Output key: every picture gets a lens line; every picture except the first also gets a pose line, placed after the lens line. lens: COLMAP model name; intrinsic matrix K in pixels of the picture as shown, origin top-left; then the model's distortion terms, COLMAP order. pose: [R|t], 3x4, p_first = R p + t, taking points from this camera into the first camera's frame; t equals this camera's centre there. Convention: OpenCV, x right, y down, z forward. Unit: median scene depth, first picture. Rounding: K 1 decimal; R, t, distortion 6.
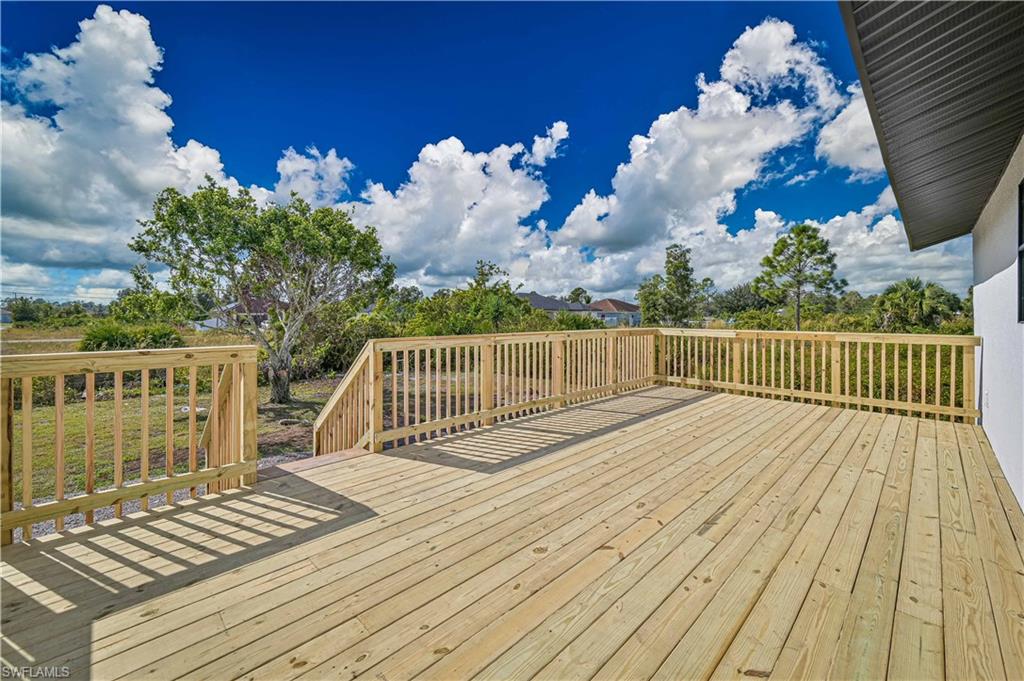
lens RADIAL K [[410.9, 0, 513.6], [0, 410.9, 314.7], [0, 0, 1]] dist [-0.000596, 0.000076]
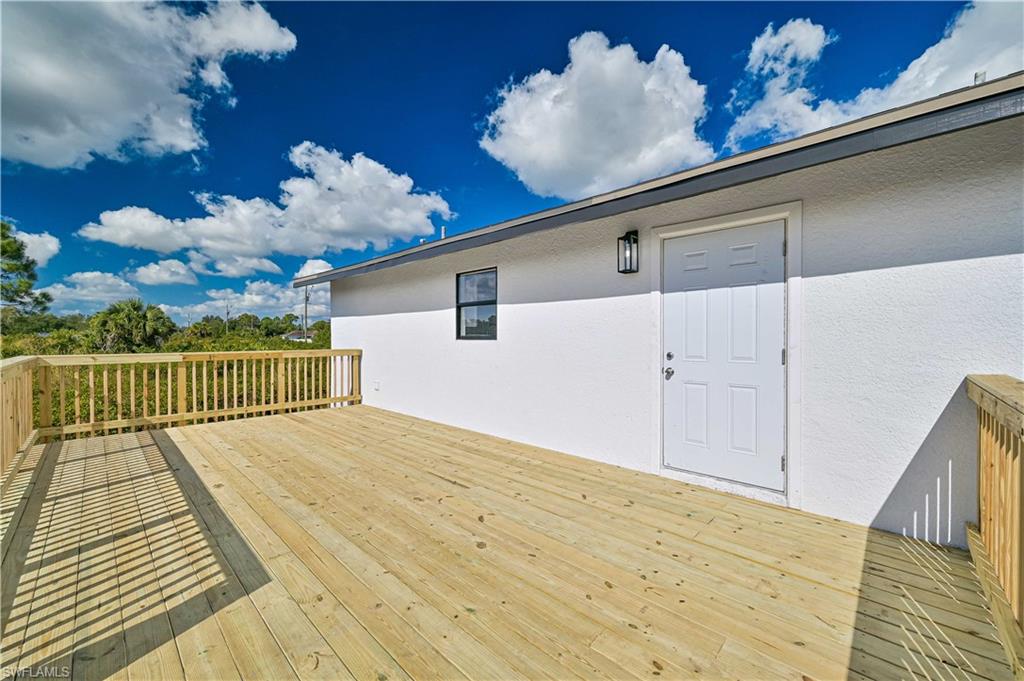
lens RADIAL K [[404.7, 0, 514.7], [0, 404.7, 336.4], [0, 0, 1]] dist [-0.001606, 0.000164]
pose [[-0.025849, -0.000695, 0.999666, -0.389887], [-0.002042, 0.999998, 0.000642, 0.000316], [-0.999664, -0.002025, -0.025850, 0.350738]]
